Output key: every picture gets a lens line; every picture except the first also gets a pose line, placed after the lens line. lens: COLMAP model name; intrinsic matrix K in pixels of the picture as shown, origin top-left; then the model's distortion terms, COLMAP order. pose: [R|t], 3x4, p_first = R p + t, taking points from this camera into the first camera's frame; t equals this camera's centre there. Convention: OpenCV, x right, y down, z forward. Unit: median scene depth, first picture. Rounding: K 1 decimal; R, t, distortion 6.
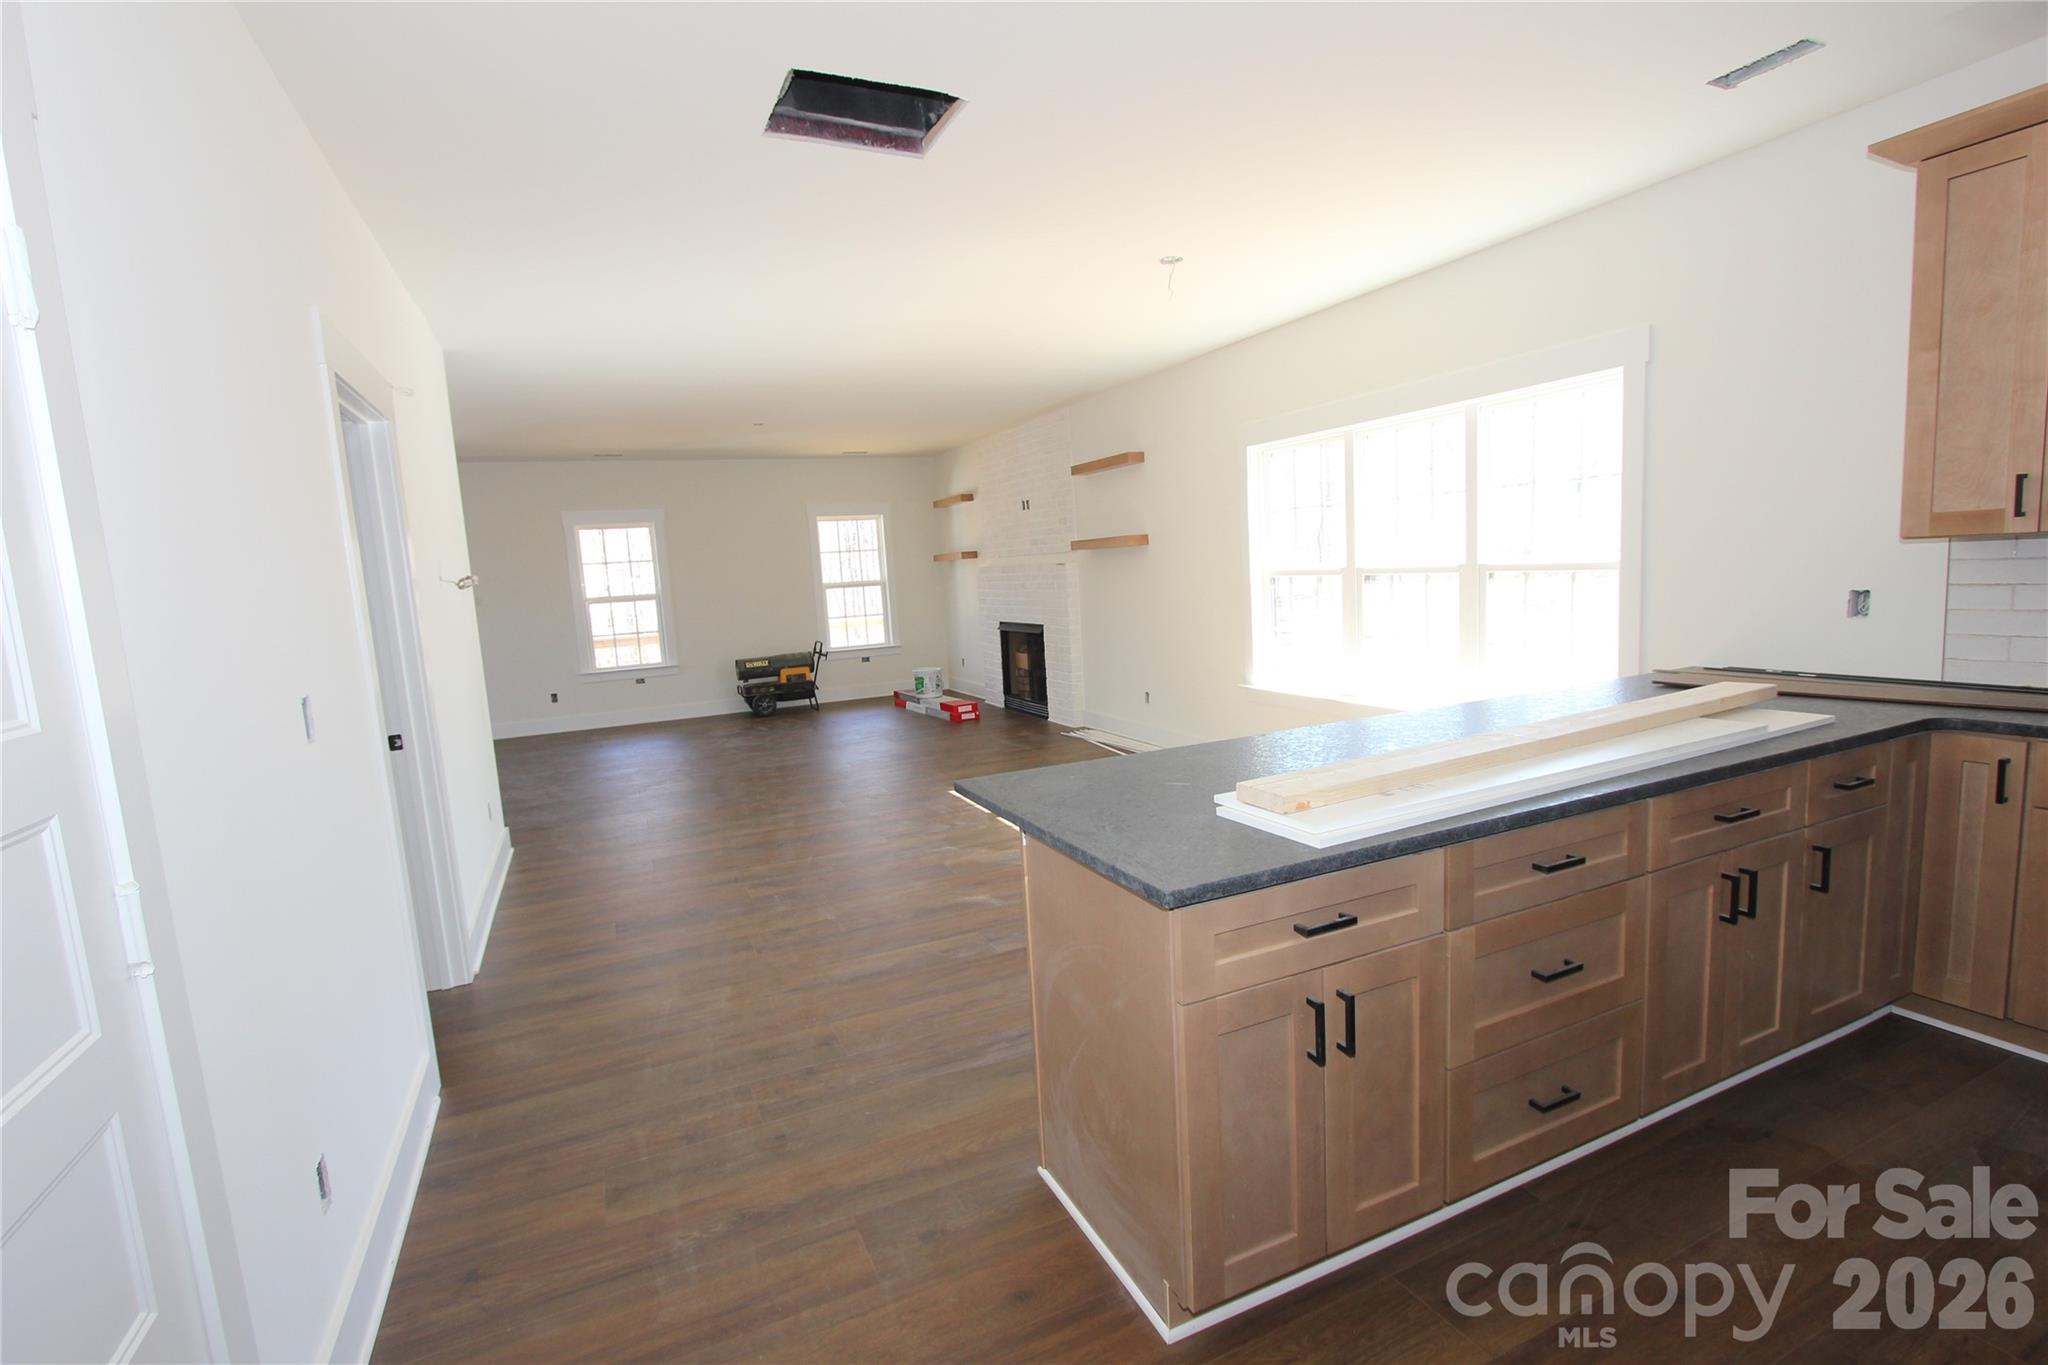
lens RADIAL K [[945.4, 0, 1017.1], [0, 945.4, 690.6], [0, 0, 1]] dist [-0.016052, 0.001332]
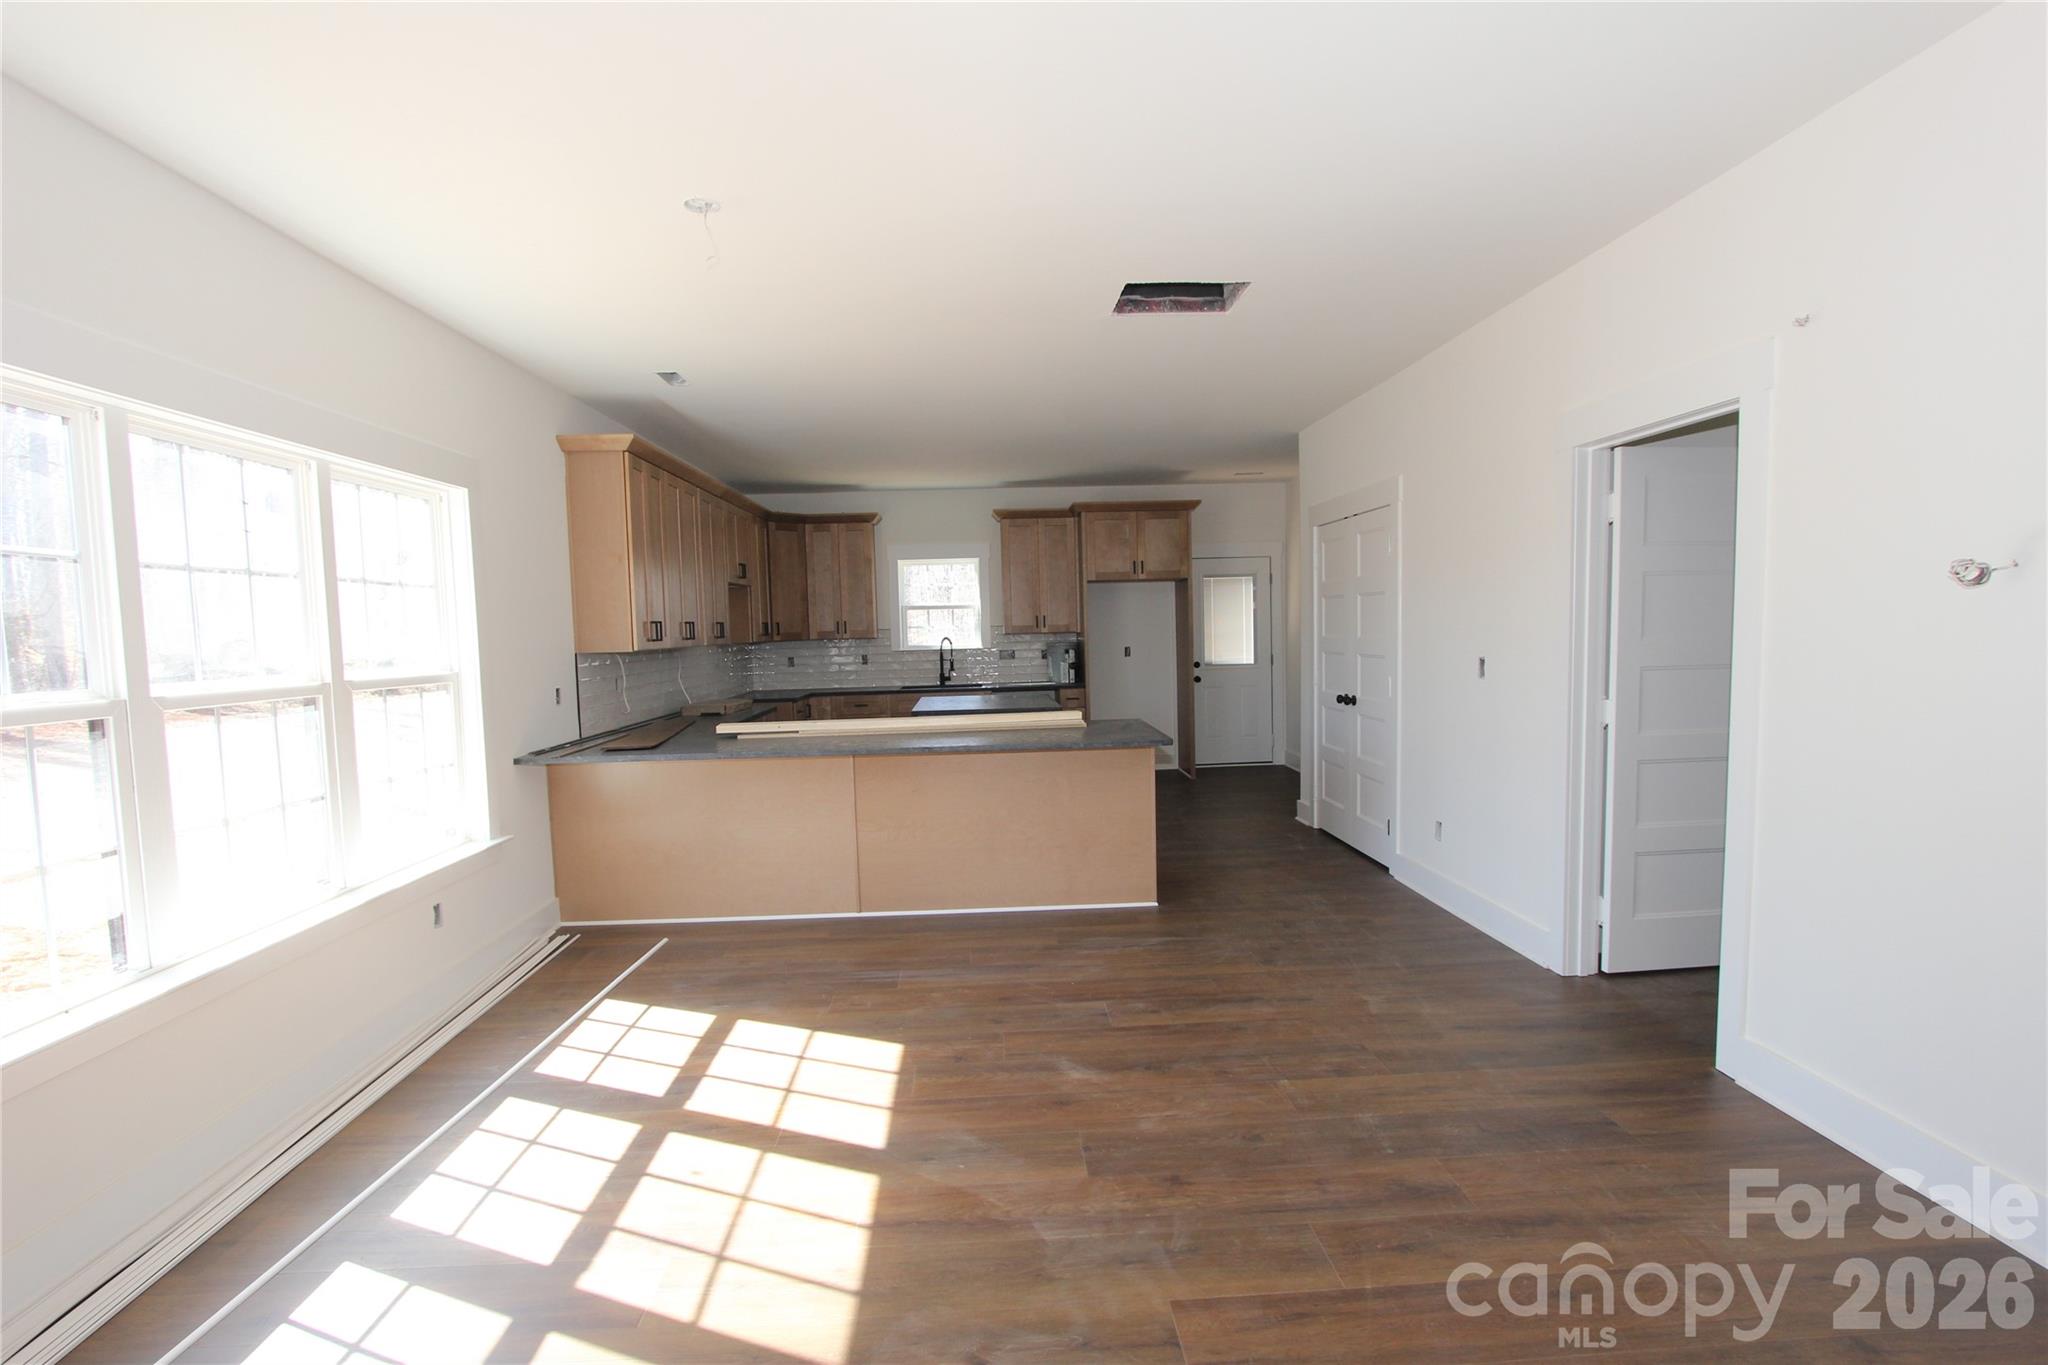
lens RADIAL K [[945.4, 0, 1025.3], [0, 945.4, 684.9], [0, 0, 1]] dist [-0.016052, 0.001332]
pose [[-0.923773, 0.065327, 0.377328, -0.525854], [0.131907, 0.979323, 0.153386, -0.342935], [-0.359505, 0.191466, -0.913289, 2.878410]]
